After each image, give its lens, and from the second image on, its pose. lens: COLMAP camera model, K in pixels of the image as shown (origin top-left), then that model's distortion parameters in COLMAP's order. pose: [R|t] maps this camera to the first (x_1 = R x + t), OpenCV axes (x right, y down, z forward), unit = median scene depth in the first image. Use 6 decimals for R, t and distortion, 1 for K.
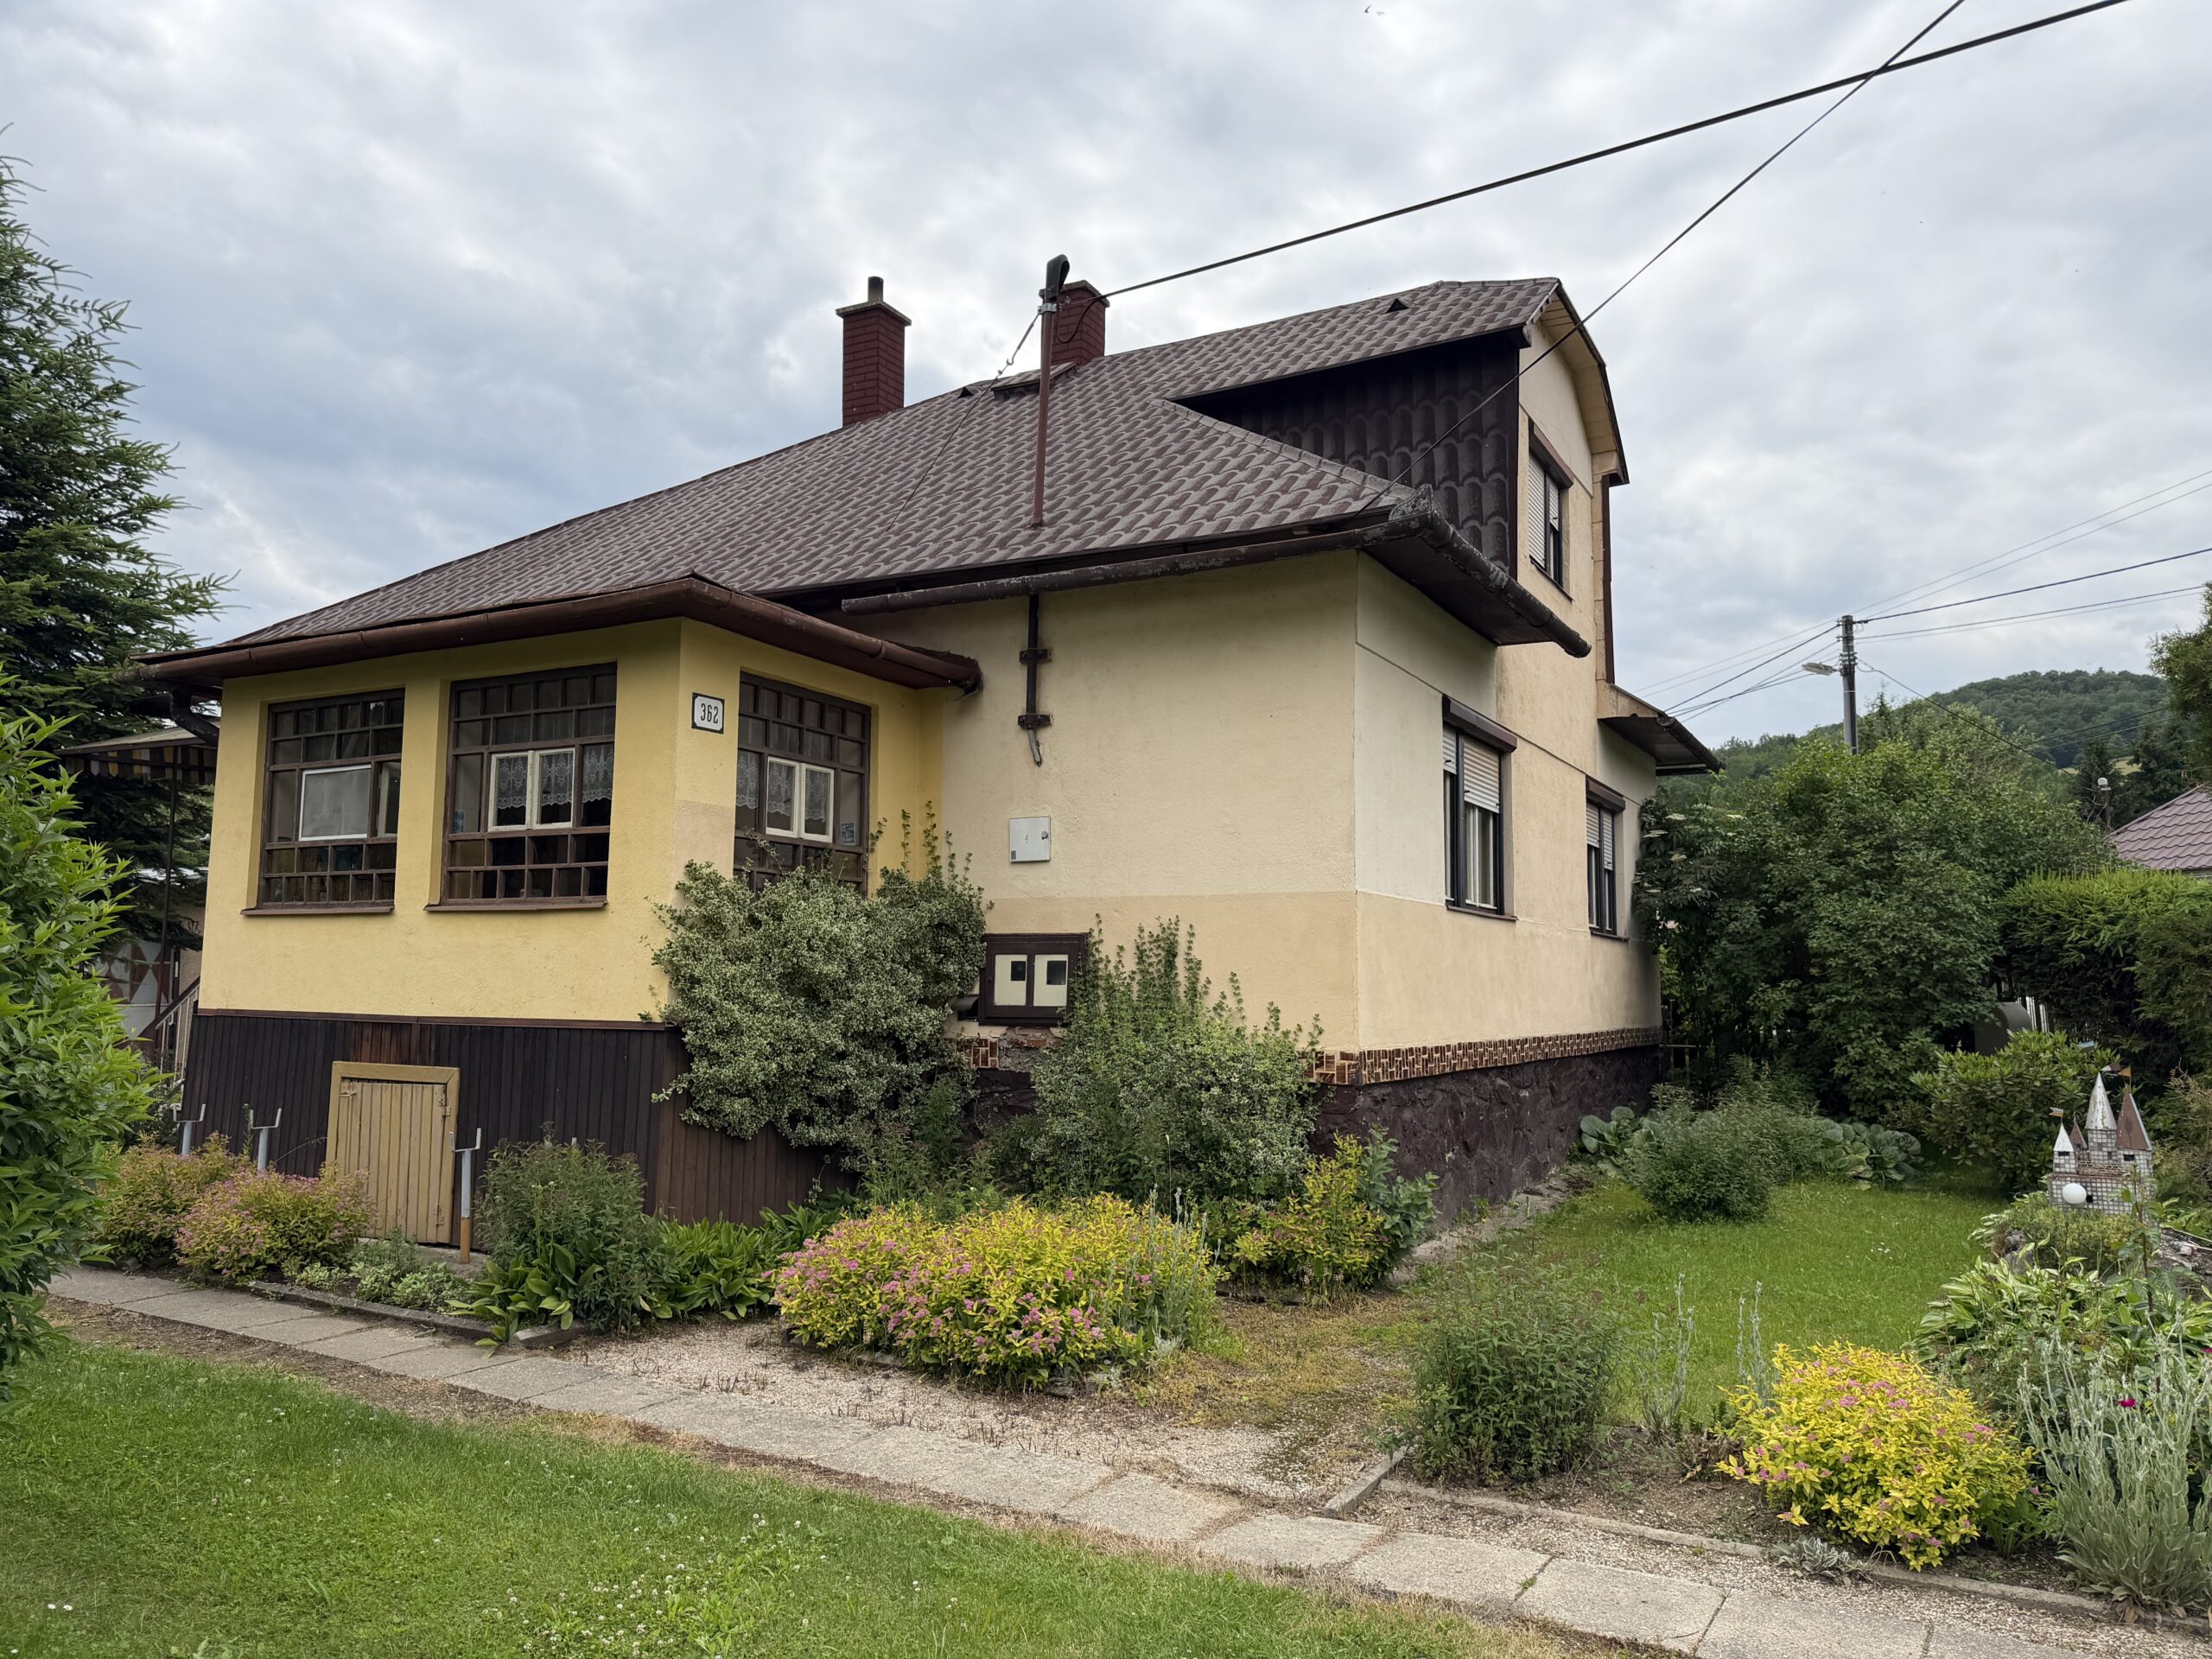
lens RADIAL K [[1643.5, 0, 1119.2], [0, 1643.5, 820.5], [0, 0, 1]] dist [0.052142, -0.083615]
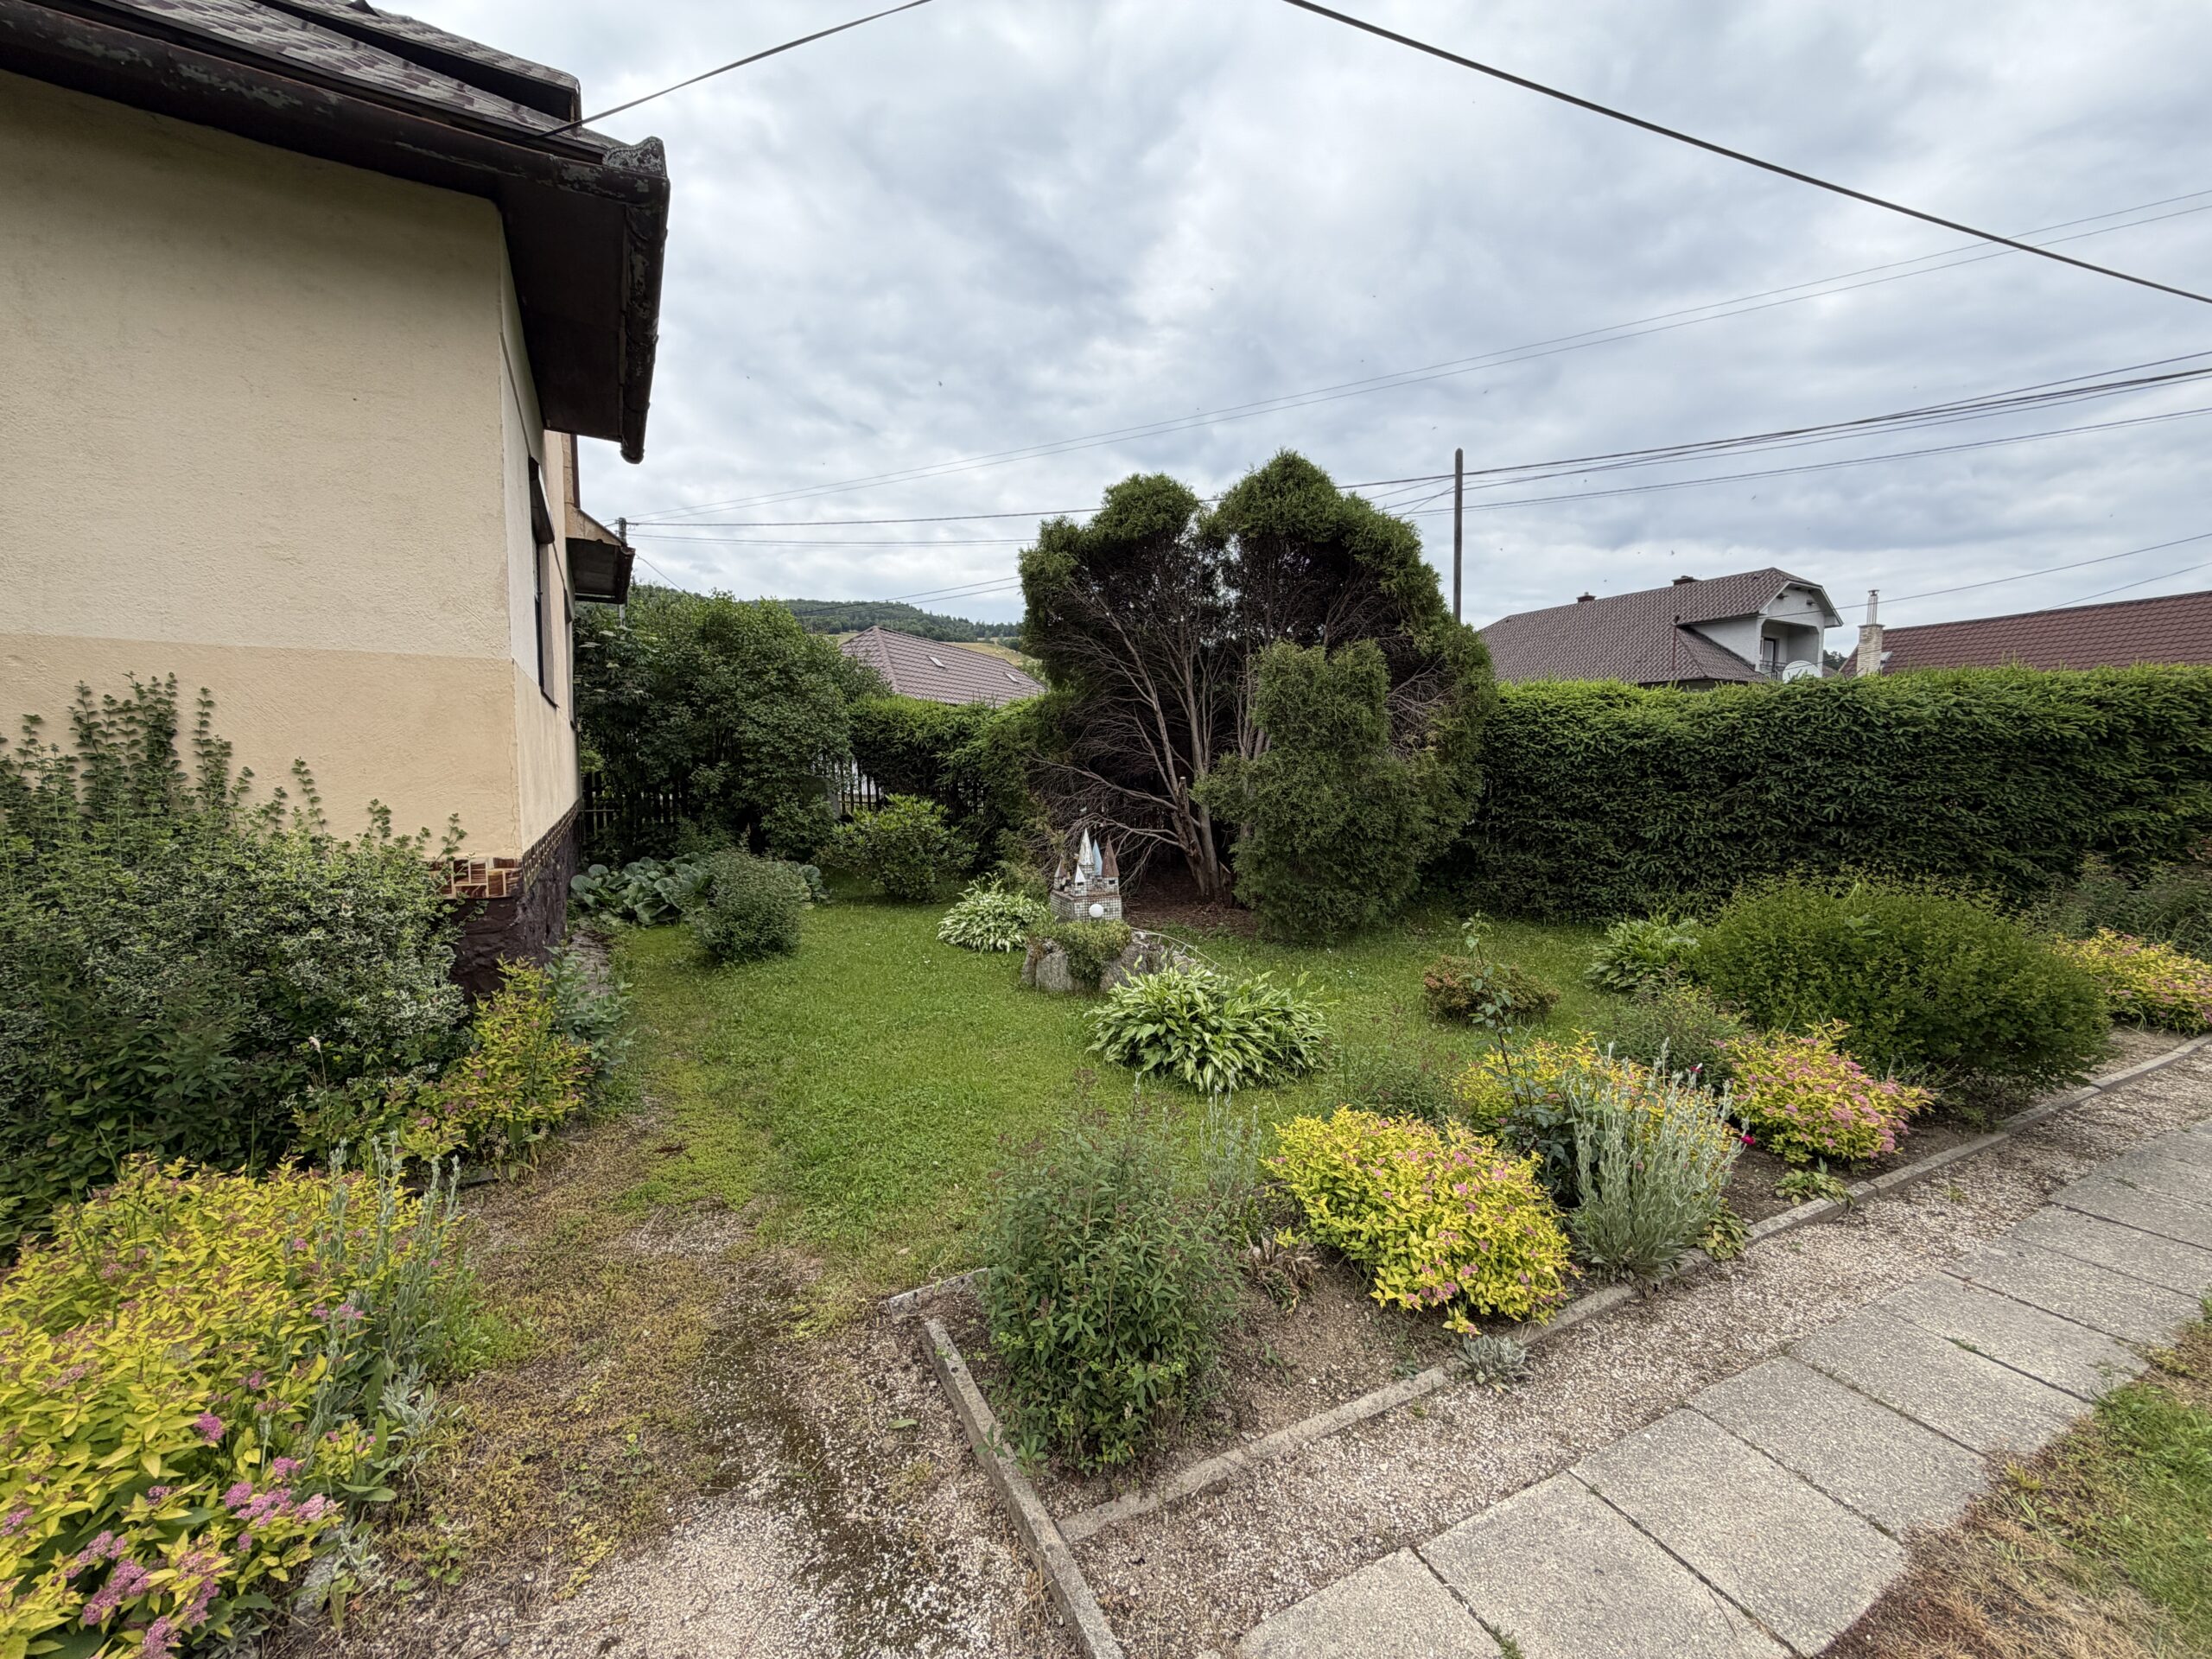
lens RADIAL K [[884.6, 0, 1121.1], [0, 884.6, 834.7], [0, 0, 1]] dist [-0.001759, 0.000435]
pose [[0.529873, -0.069333, 0.845238, -0.065812], [-0.087340, 0.986892, 0.135705, 0.040312], [-0.843567, -0.145730, 0.516872, 0.486199]]
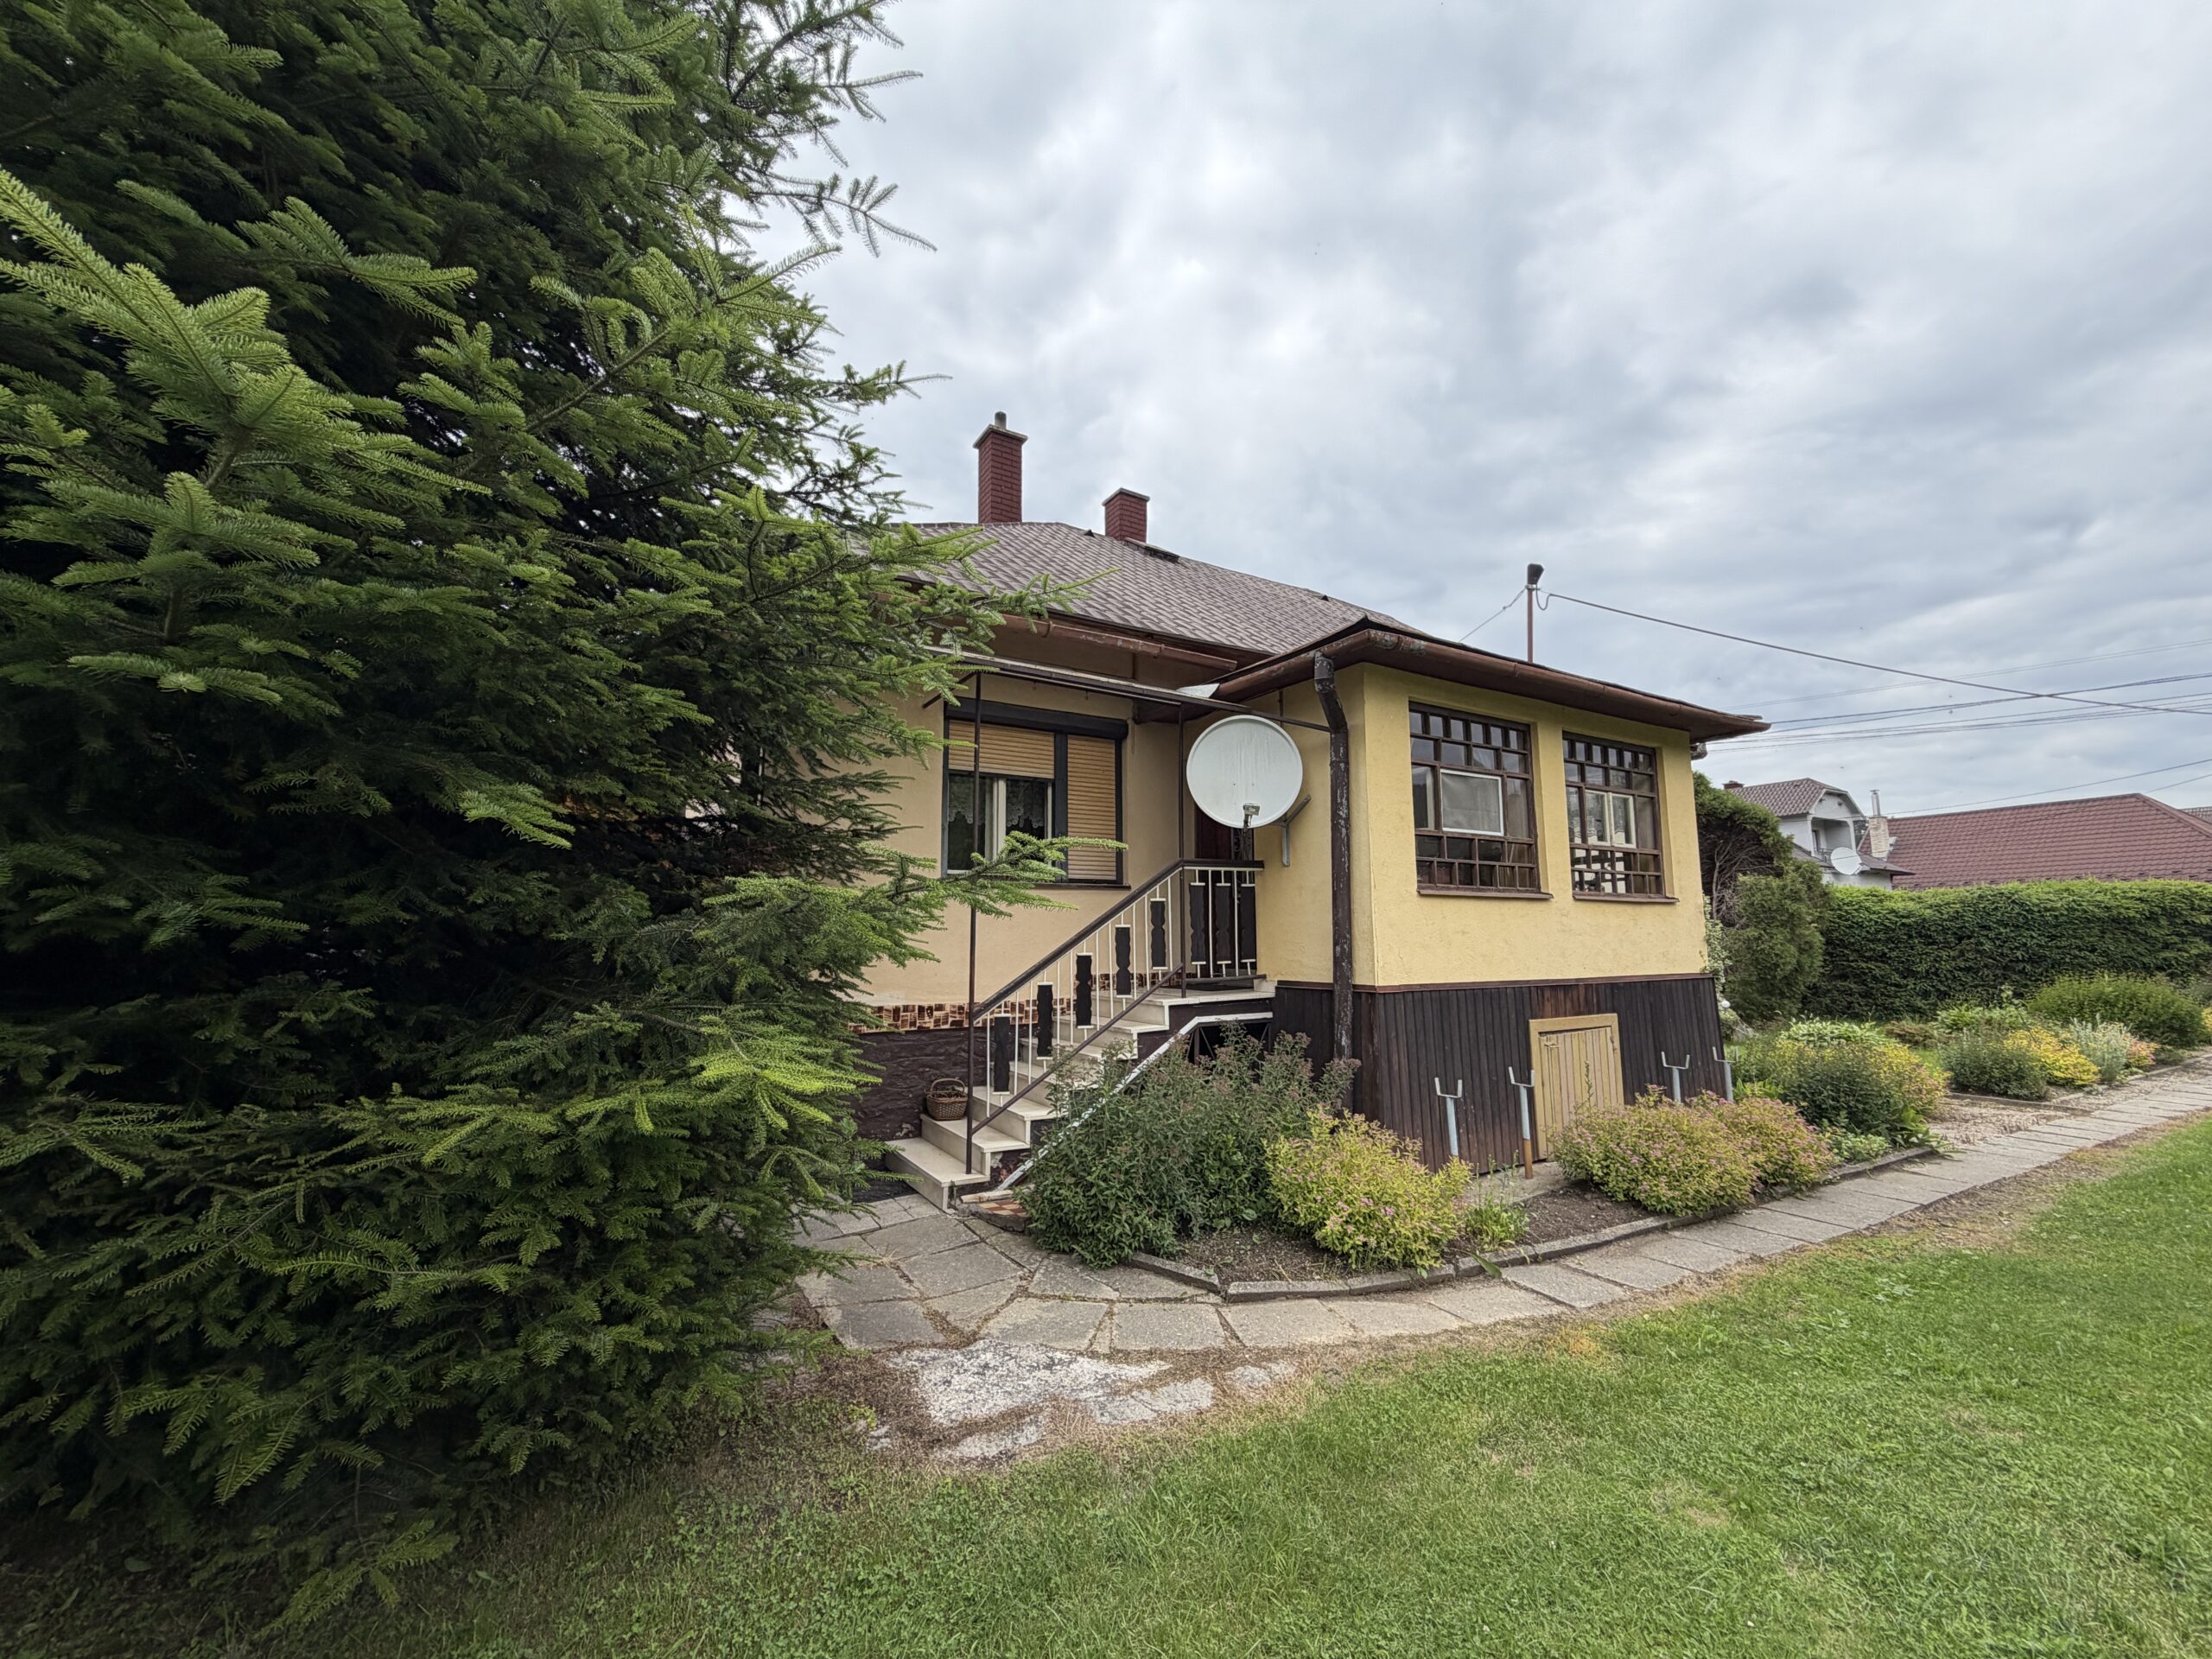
lens RADIAL K [[884.6, 0, 1124.4], [0, 884.6, 829.6], [0, 0, 1]] dist [-0.001759, 0.000435]
pose [[0.498273, 0.092030, 0.862122, -1.210539], [-0.078265, 0.995065, -0.060988, 0.070617], [-0.863481, -0.037086, 0.503017, 0.950777]]
